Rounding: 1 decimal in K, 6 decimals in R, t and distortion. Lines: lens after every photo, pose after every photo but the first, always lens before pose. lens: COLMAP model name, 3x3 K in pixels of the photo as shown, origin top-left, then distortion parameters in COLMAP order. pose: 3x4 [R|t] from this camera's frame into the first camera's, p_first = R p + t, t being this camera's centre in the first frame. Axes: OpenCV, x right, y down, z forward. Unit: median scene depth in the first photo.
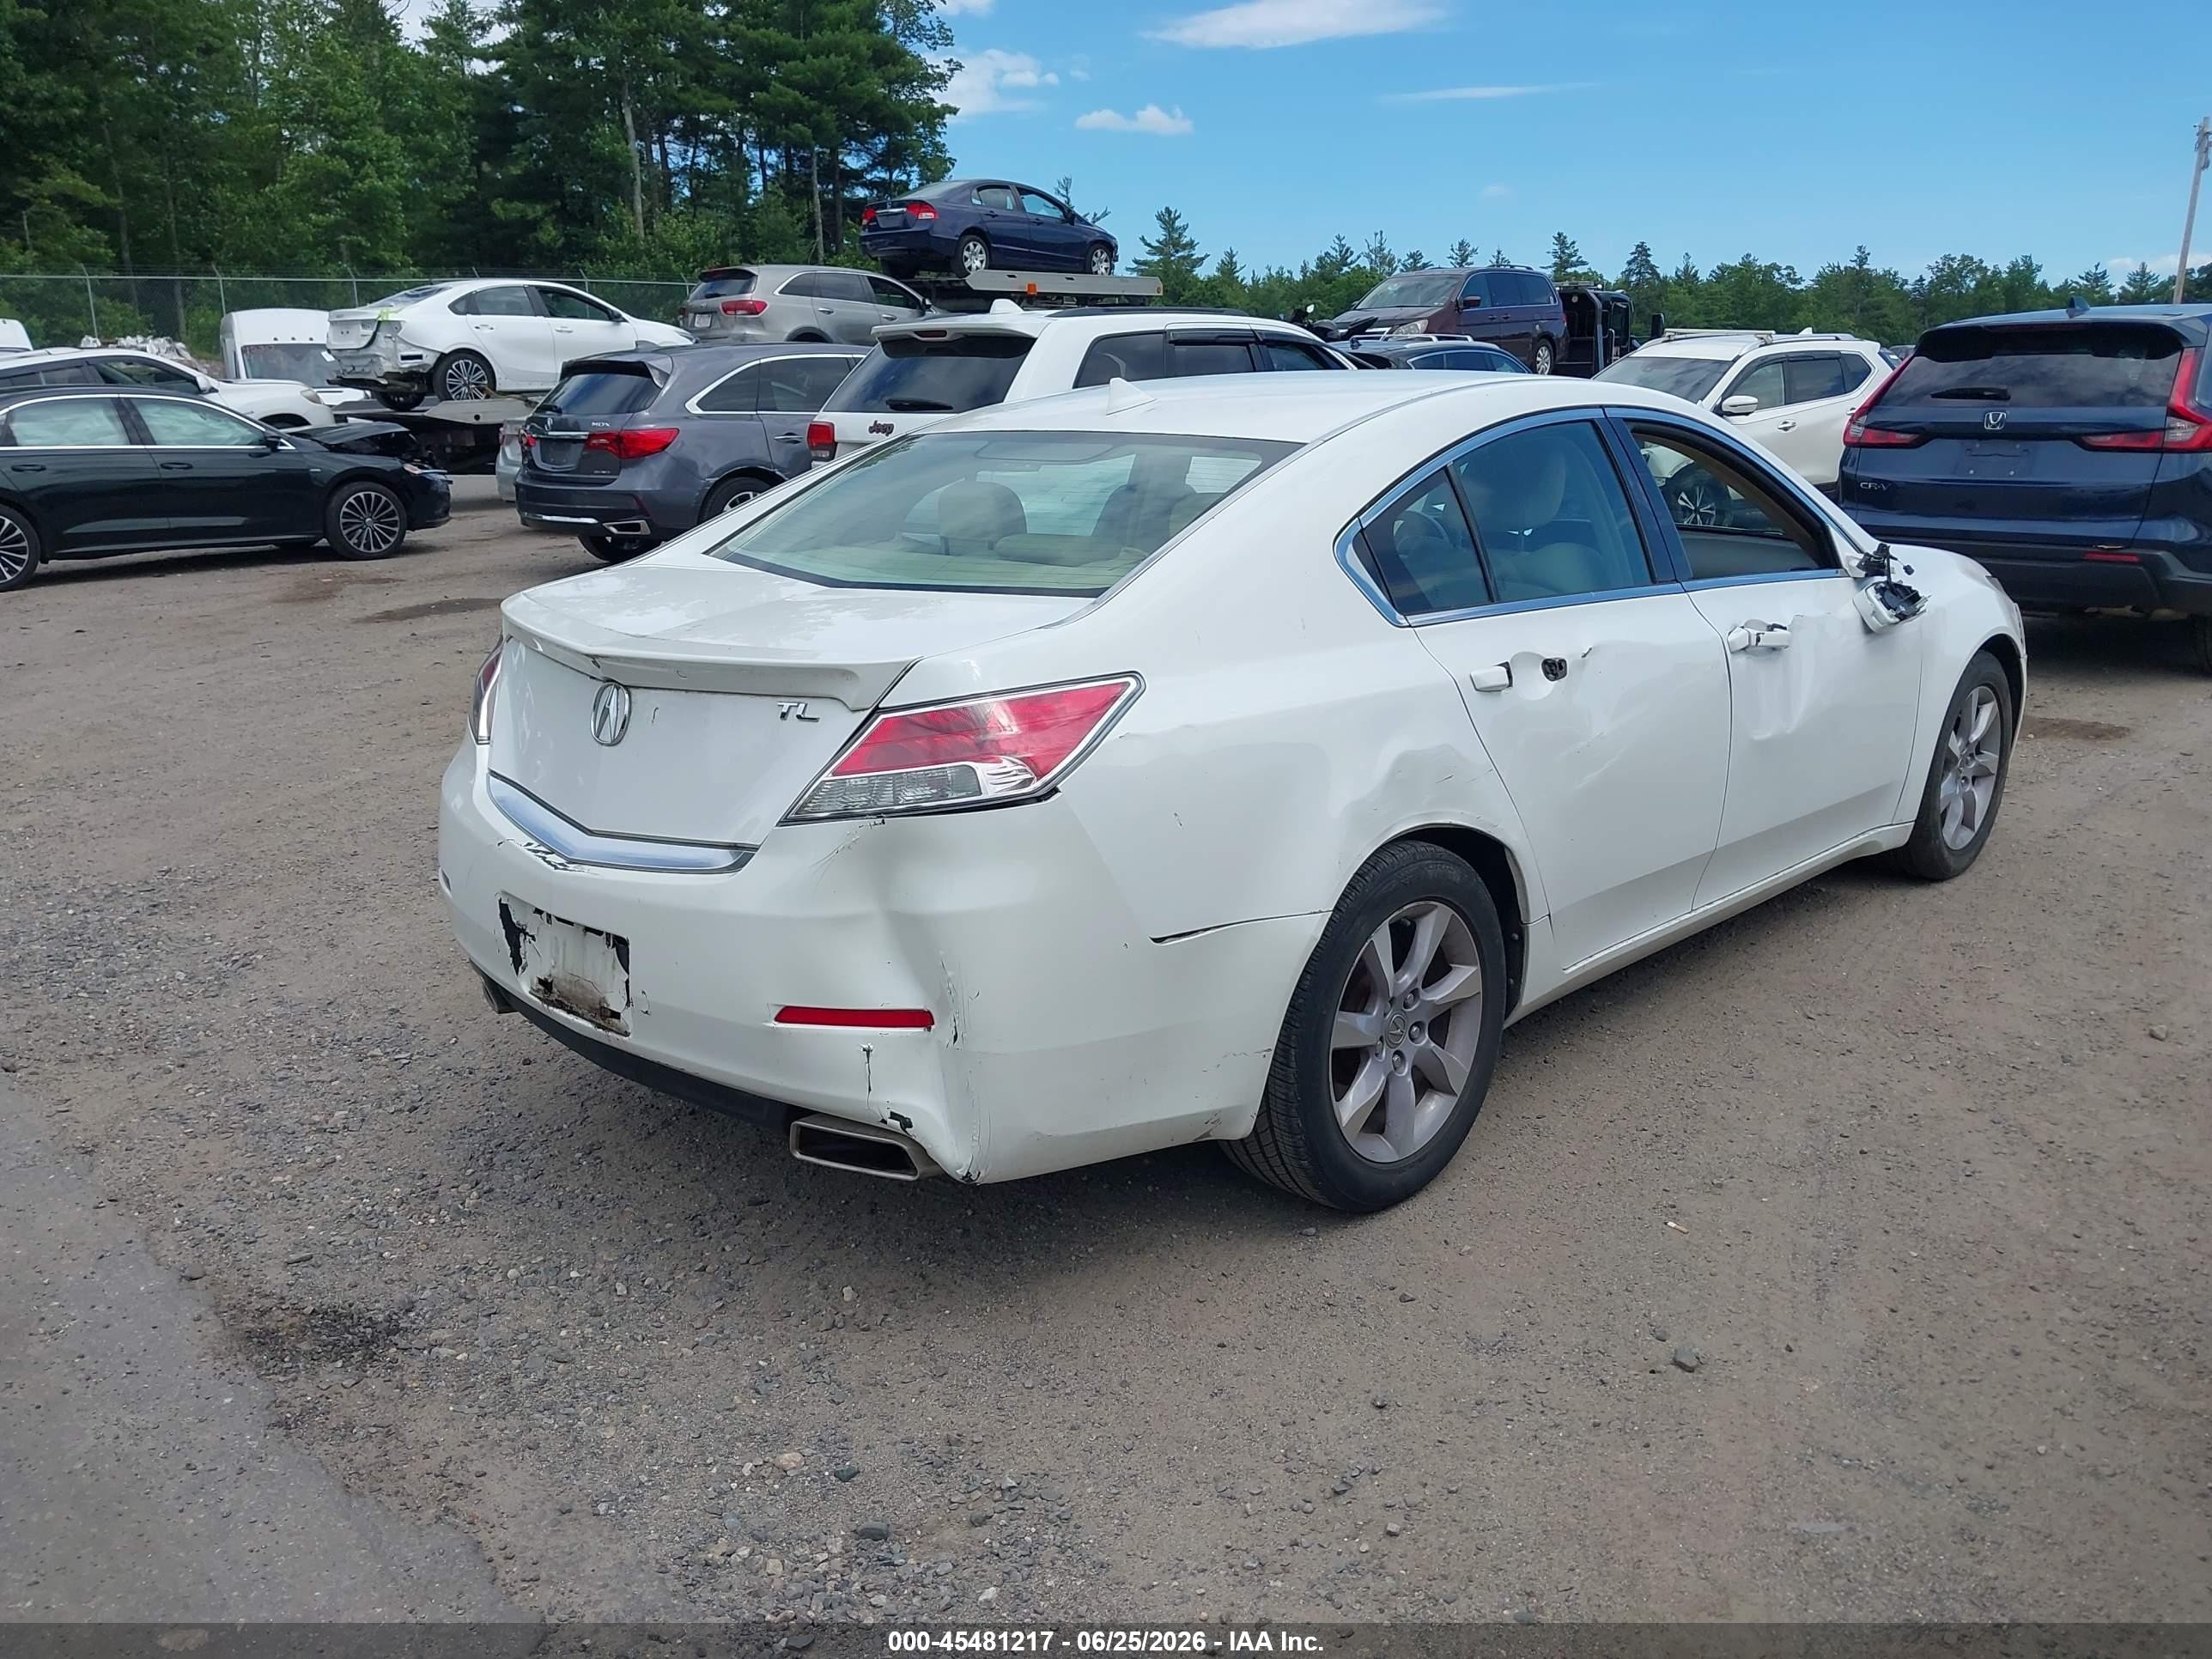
lens RADIAL K [[1753.5, 0, 1103.4], [0, 1753.5, 836.2], [0, 0, 1]] dist [0.011411, -0.010510]
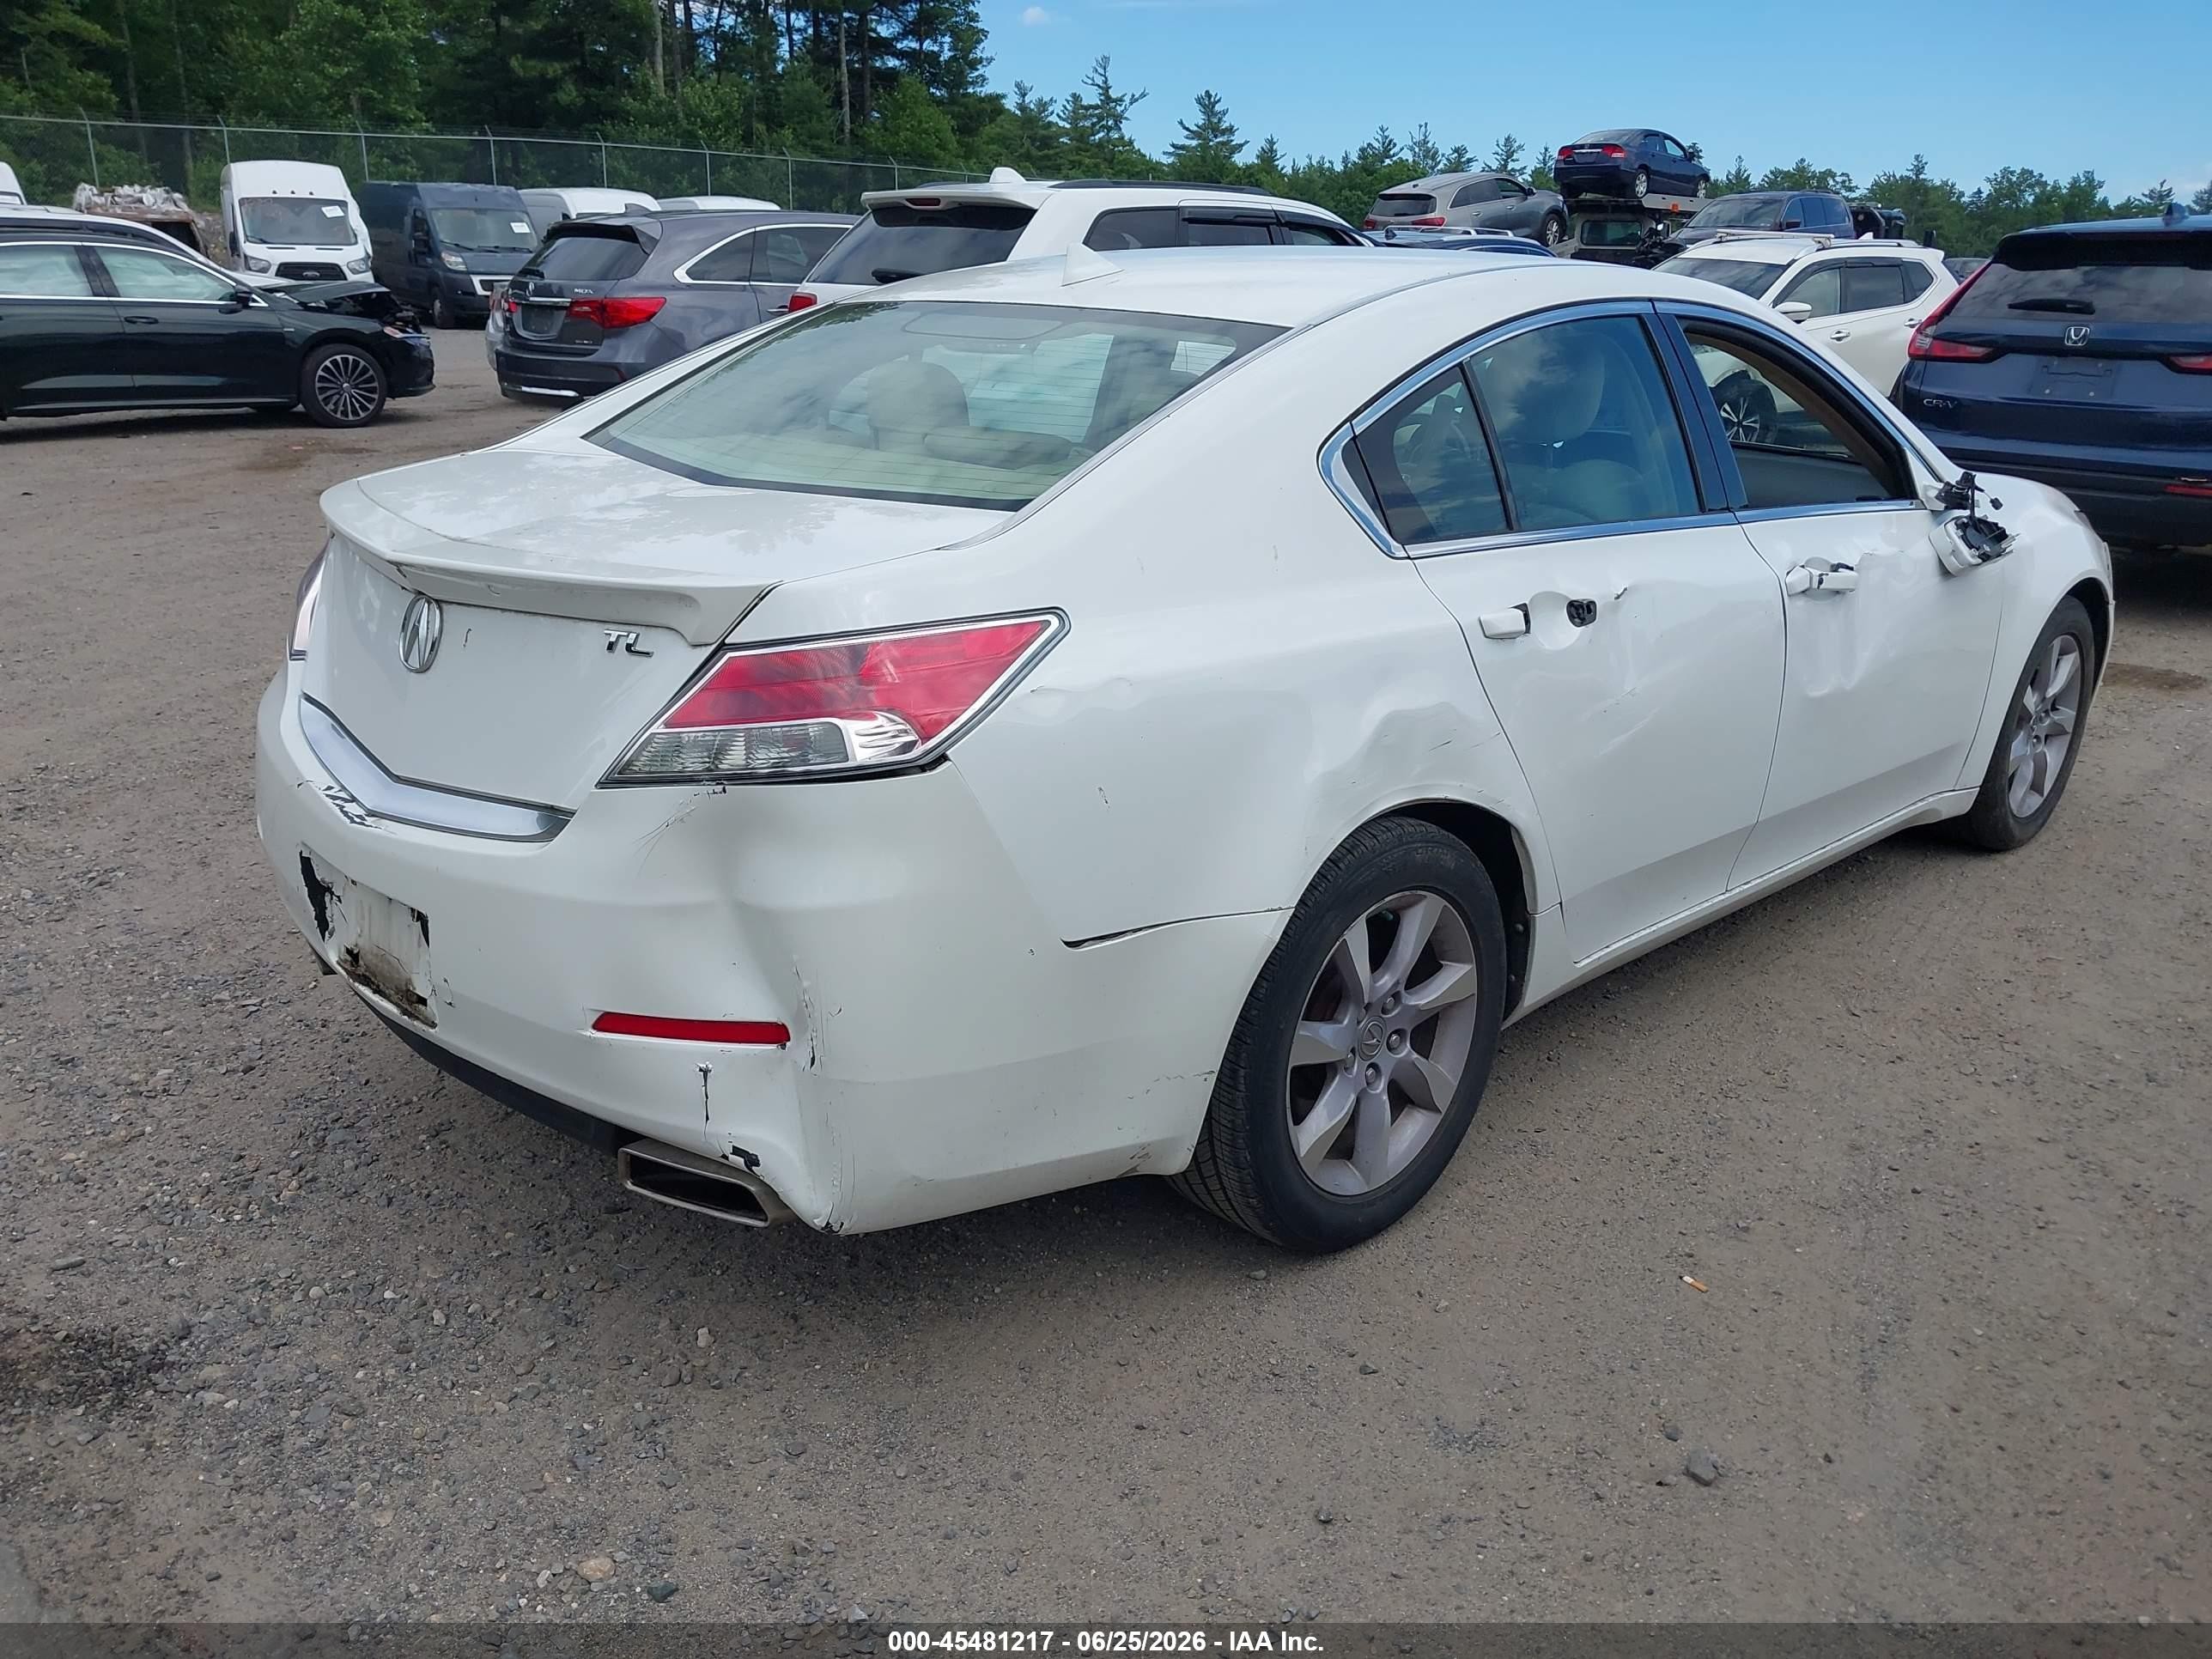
lens RADIAL K [[1753.5, 0, 1116.6], [0, 1753.5, 820.3], [0, 0, 1]] dist [0.011411, -0.010510]
pose [[0.999411, 0.034263, -0.002072, 0.035747], [-0.034114, 0.998131, 0.050710, -0.027405], [0.003805, -0.050609, 0.998711, 0.139968]]
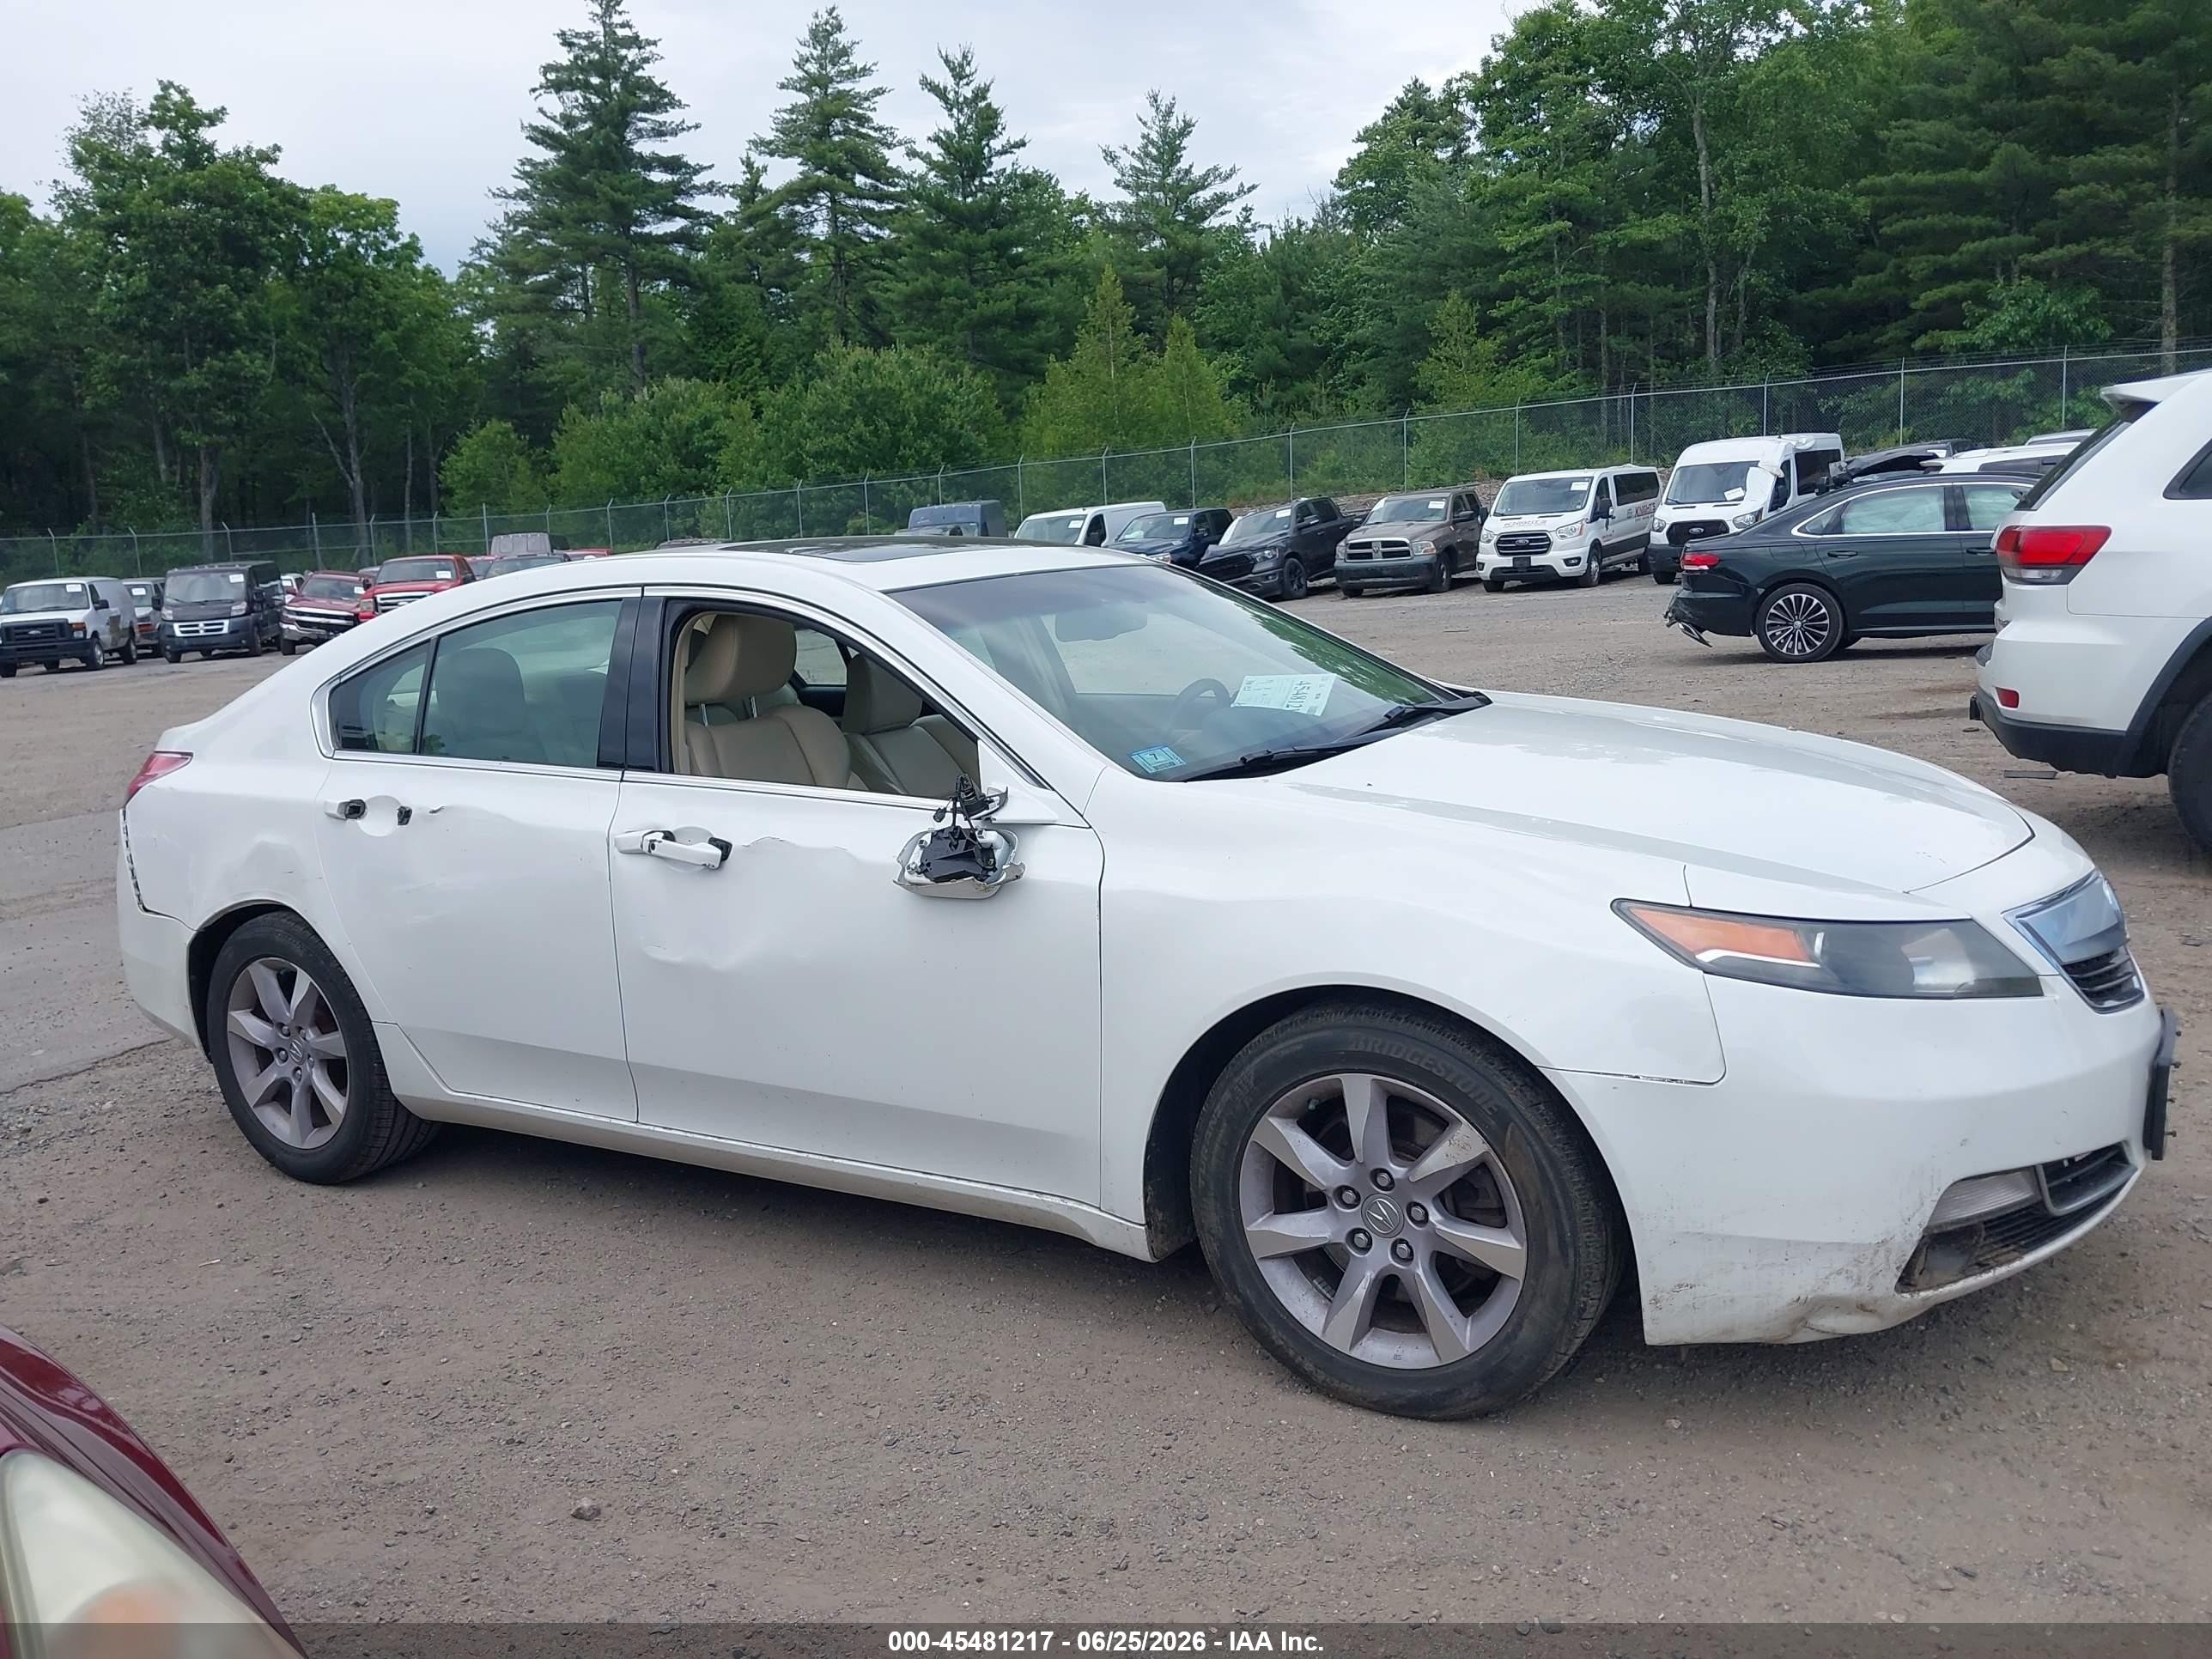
lens RADIAL K [[1753.5, 0, 1086.0], [0, 1753.5, 827.3], [0, 0, 1]] dist [0.011411, -0.010510]
pose [[0.236604, 0.159534, -0.958419, 1.298215], [-0.193356, 0.974429, 0.114465, -0.270430], [0.952172, 0.158233, 0.261400, 0.993319]]
